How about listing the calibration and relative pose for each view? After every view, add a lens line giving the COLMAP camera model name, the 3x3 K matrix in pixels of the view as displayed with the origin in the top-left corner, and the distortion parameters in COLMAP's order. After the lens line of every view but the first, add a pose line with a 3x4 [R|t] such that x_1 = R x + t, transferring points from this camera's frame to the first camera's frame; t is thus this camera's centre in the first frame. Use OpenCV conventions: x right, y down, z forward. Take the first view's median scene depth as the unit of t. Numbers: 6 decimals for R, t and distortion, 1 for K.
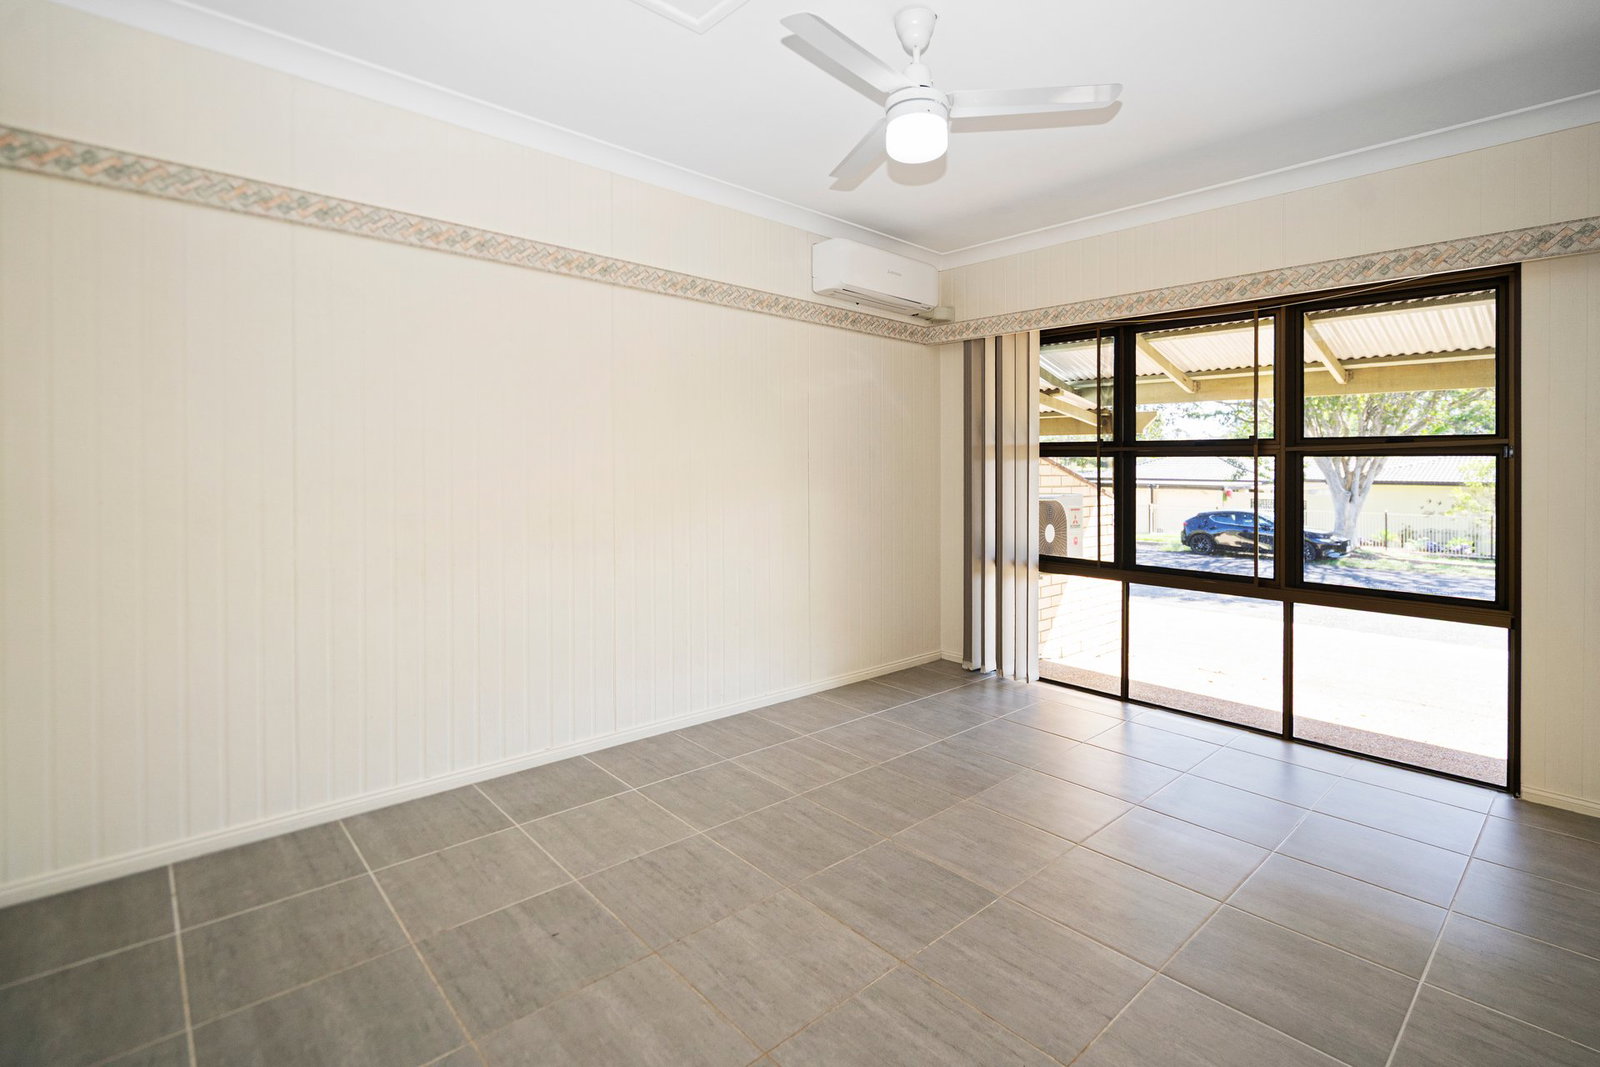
lens RADIAL K [[745.7, 0, 824.8], [0, 745.7, 482.3], [0, 0, 1]] dist [-0.000490, 0.000258]
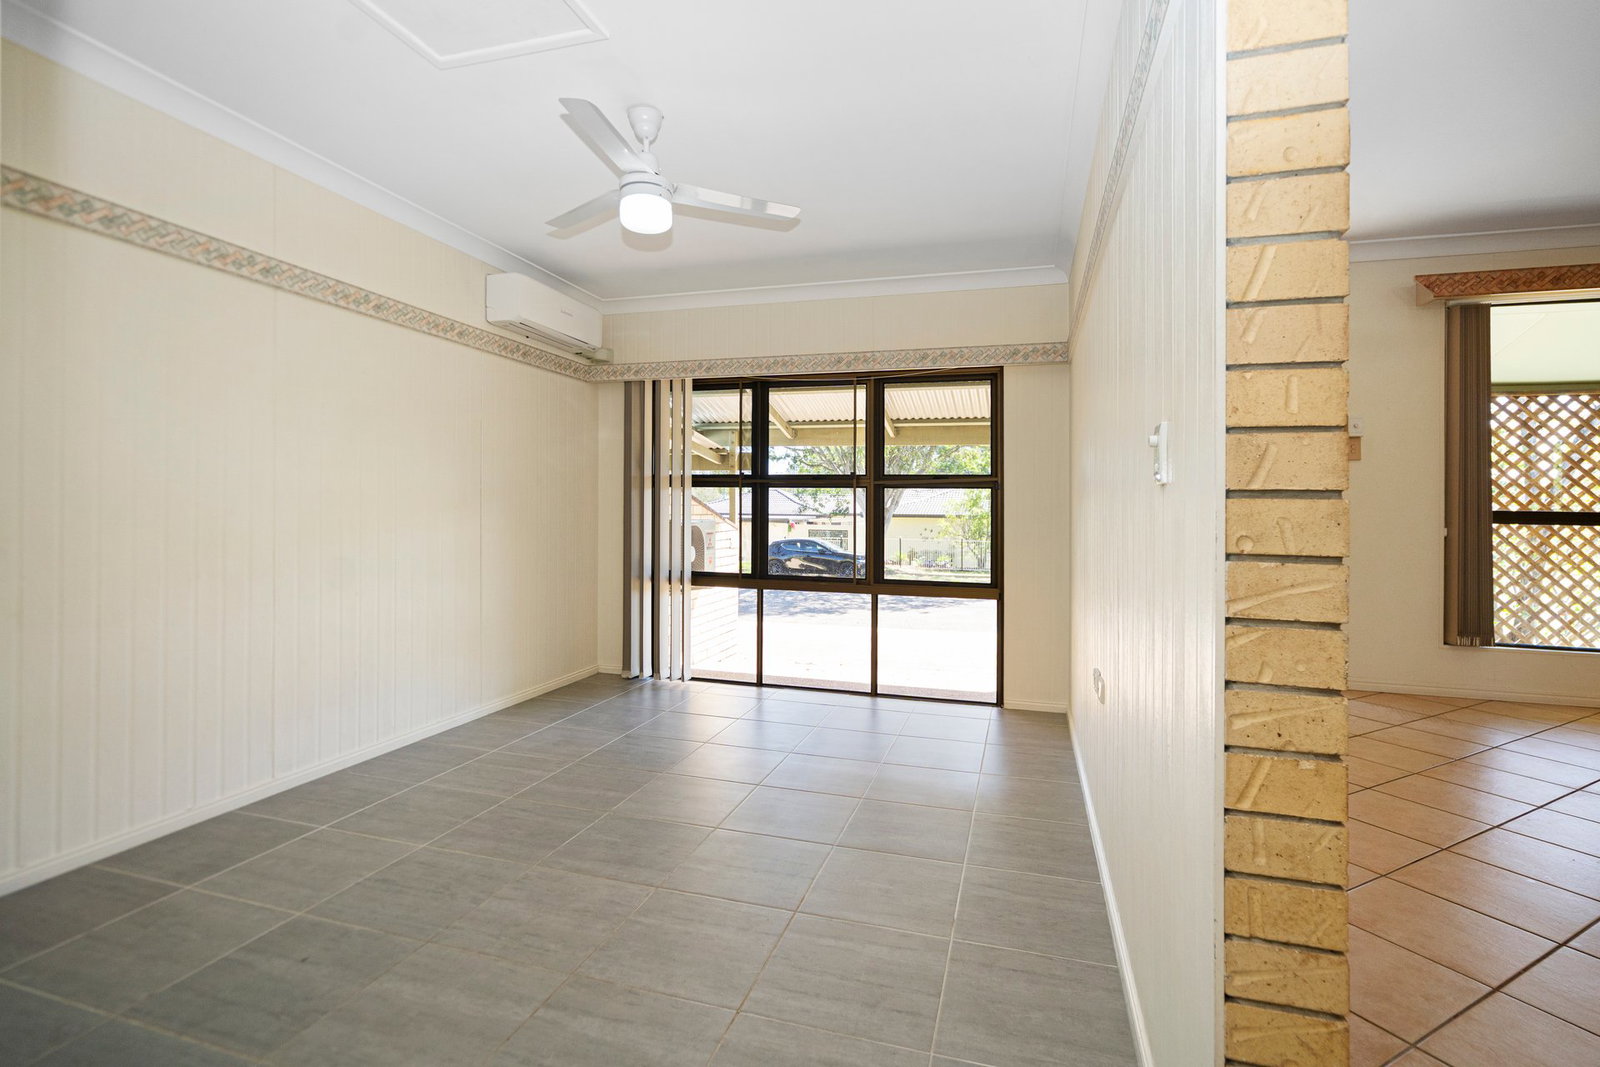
lens RADIAL K [[745.7, 0, 796.0], [0, 745.7, 523.0], [0, 0, 1]] dist [-0.000490, 0.000258]
pose [[0.863387, -0.007493, 0.504486, -0.200267], [0.006597, 0.999972, 0.003563, 0.024614], [-0.504498, 0.000251, 0.863413, -0.114029]]
